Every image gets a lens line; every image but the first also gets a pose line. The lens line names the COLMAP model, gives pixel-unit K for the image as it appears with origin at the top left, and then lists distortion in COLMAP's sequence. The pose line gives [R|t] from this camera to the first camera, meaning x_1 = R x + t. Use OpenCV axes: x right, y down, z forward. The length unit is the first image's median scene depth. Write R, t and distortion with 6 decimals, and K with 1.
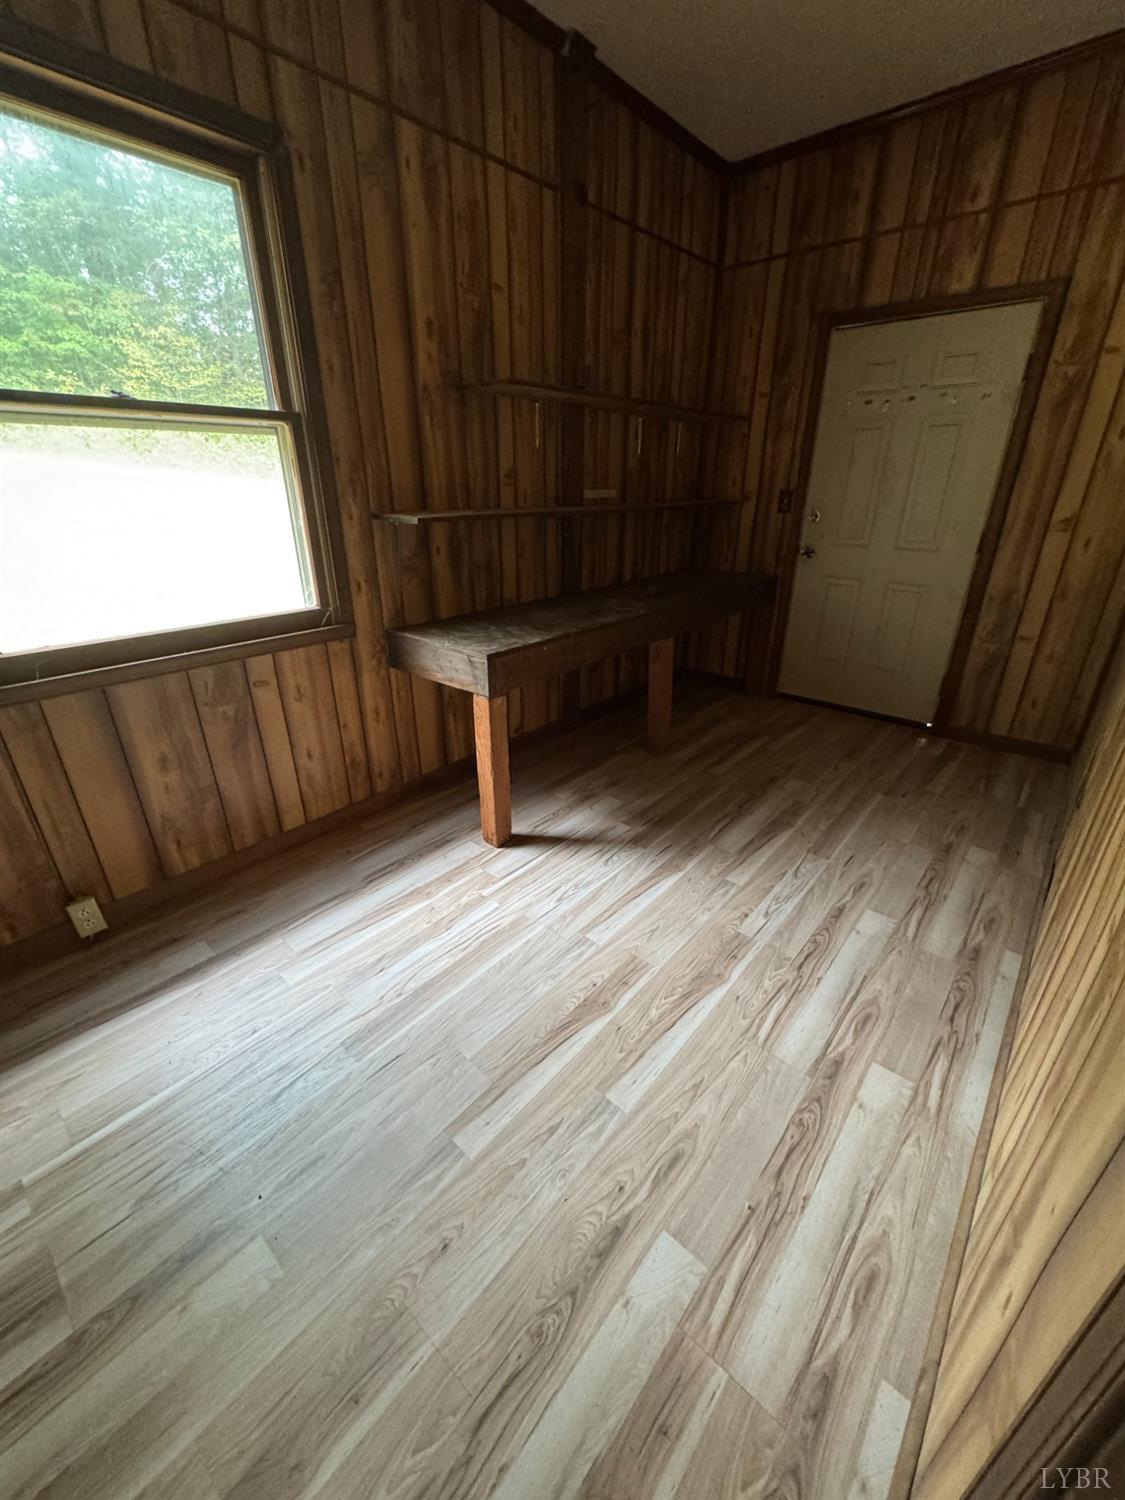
lens RADIAL K [[606.7, 0, 562.5], [0, 606.7, 750.0], [0, 0, 1]] dist [0.000162, 0.000142]
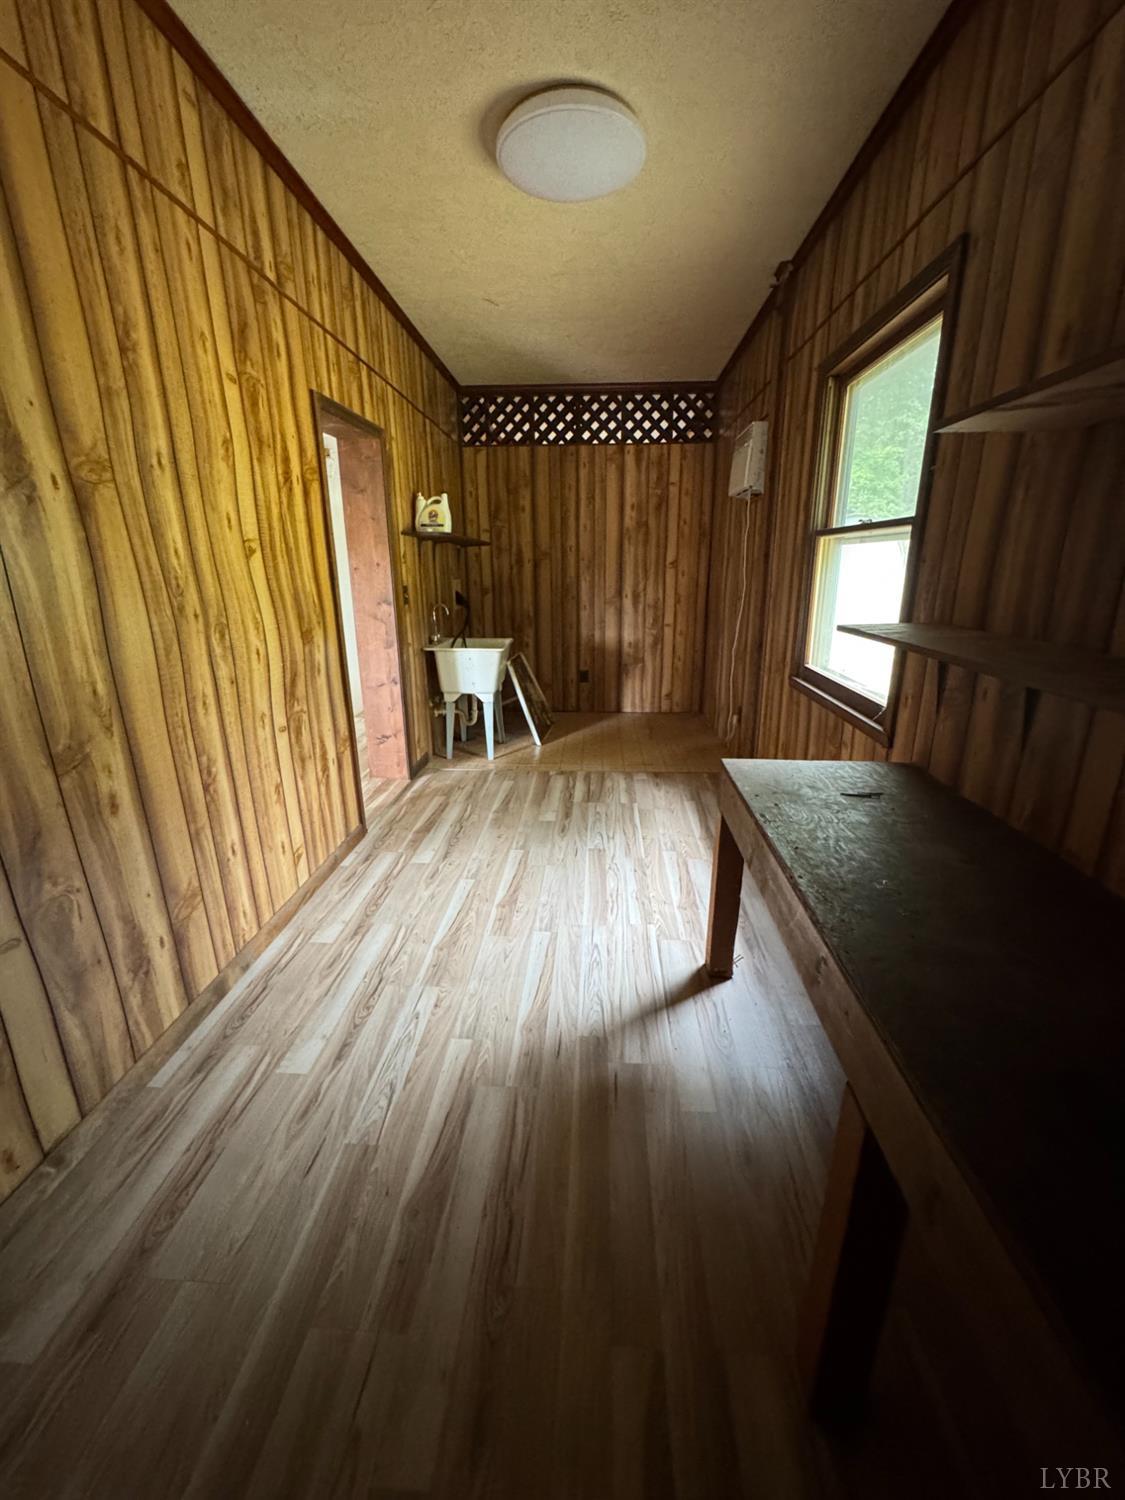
lens RADIAL K [[606.7, 0, 562.5], [0, 606.7, 750.0], [0, 0, 1]] dist [0.000162, 0.000142]
pose [[-0.794189, 0.185090, -0.578797, 0.672302], [-0.239923, 0.779593, 0.578508, -0.712718], [0.558302, 0.598311, -0.574737, 1.521002]]
